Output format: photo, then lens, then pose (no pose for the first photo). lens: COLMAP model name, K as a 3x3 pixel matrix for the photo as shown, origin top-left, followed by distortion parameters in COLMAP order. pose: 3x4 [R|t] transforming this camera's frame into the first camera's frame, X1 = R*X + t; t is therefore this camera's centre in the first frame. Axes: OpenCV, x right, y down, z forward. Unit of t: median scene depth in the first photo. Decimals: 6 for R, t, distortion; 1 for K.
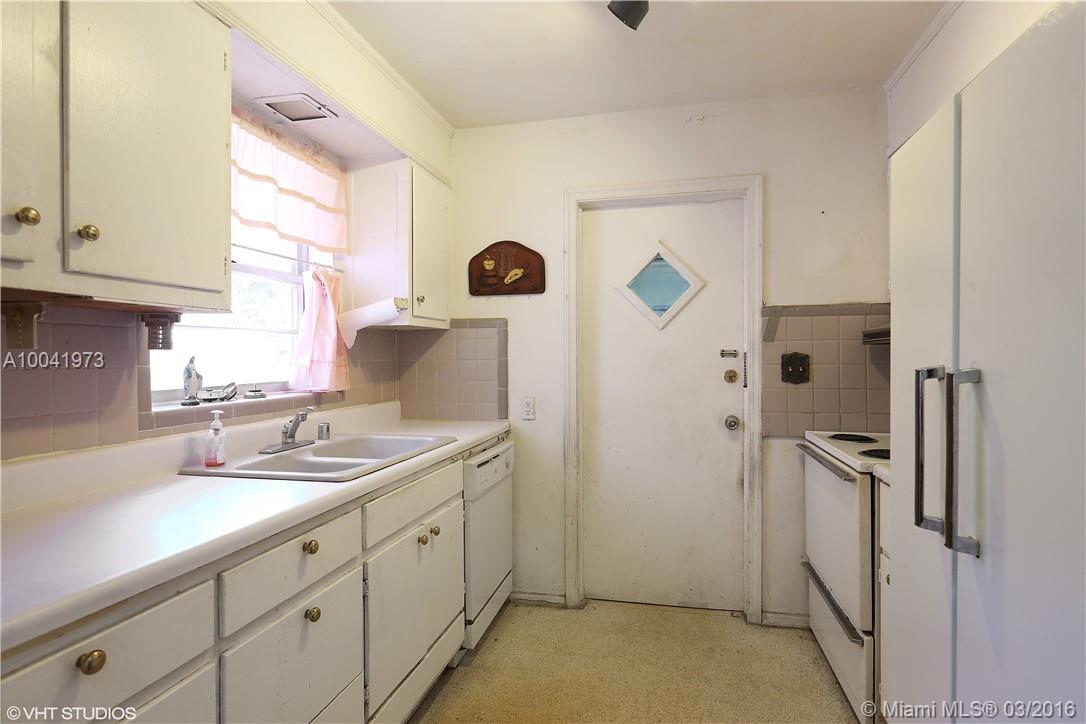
lens RADIAL K [[564.9, 0, 546.2], [0, 564.9, 358.1], [0, 0, 1]] dist [-0.005714, -0.000179]
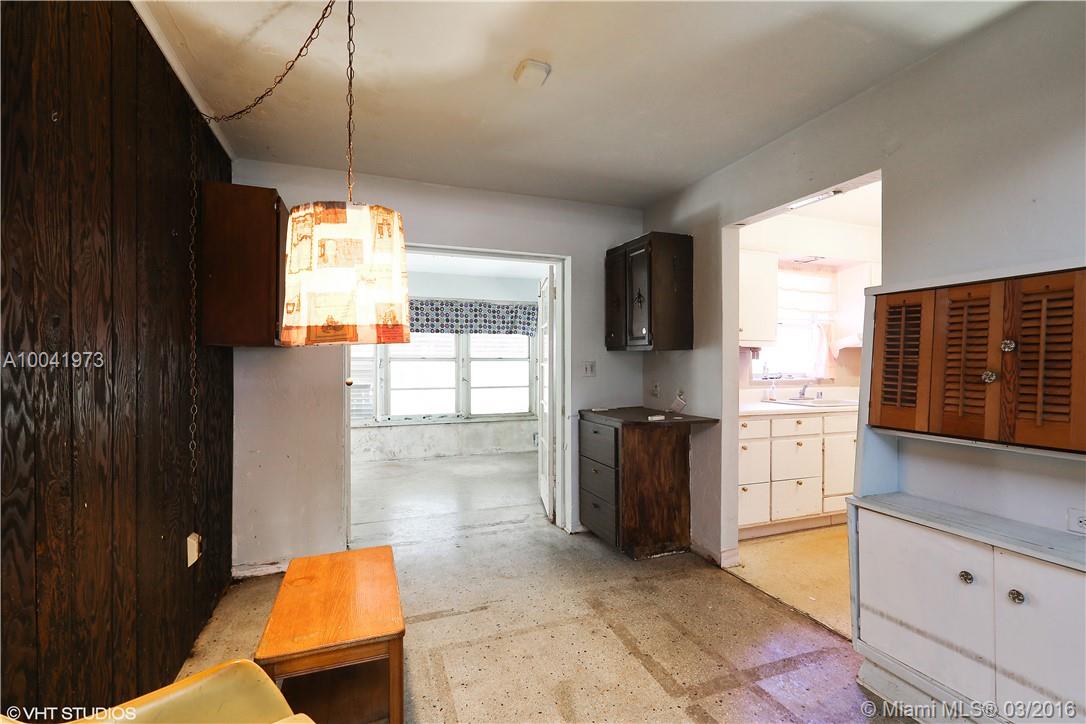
lens RADIAL K [[501.7, 0, 543.8], [0, 501.7, 364.2], [0, 0, 1]] dist [-0.003729, -0.000172]
pose [[0.550181, 0.001431, -0.835044, 0.745266], [-0.004903, 0.999987, -0.001517, 0.016086], [0.835031, 0.004929, 0.550181, -1.136220]]
